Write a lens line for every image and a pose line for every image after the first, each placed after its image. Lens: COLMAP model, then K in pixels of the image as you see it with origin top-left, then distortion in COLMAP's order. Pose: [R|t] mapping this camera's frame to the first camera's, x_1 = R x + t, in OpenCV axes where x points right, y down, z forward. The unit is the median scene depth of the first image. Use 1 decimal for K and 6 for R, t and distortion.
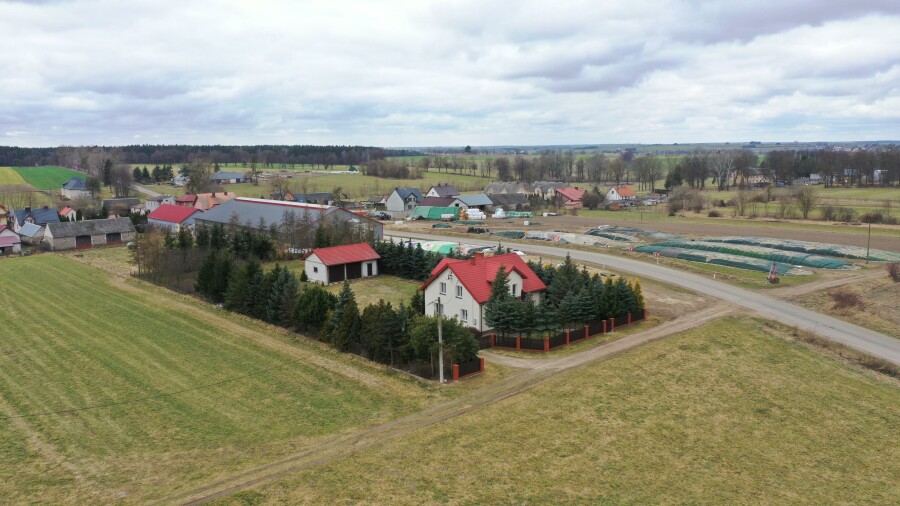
lens RADIAL K [[710.8, 0, 441.1], [0, 710.8, 252.1], [0, 0, 1]] dist [-0.002869, -0.001747]
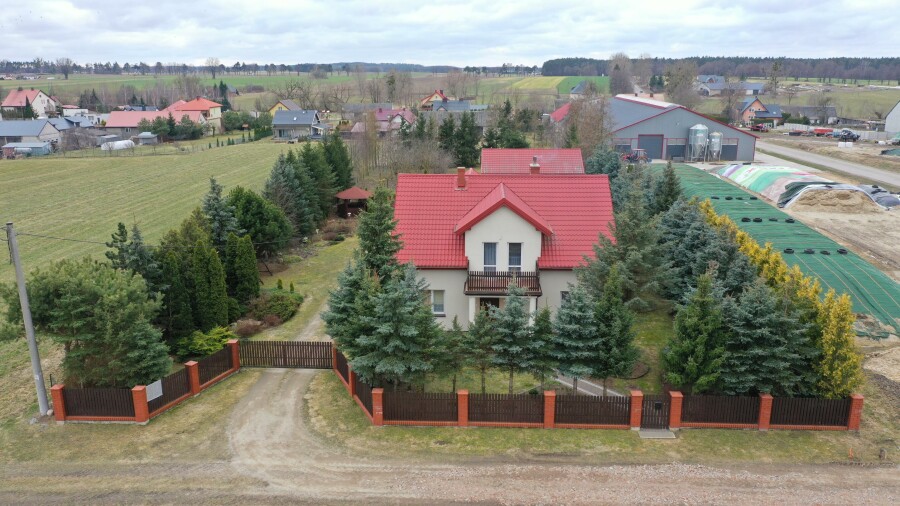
lens RADIAL K [[710.8, 0, 441.1], [0, 710.8, 252.1], [0, 0, 1]] dist [-0.002869, -0.001747]
pose [[0.715519, 0.185523, -0.673509, 0.357582], [-0.109134, 0.981940, 0.154542, -0.009947], [0.690016, -0.037075, 0.722843, 0.661010]]
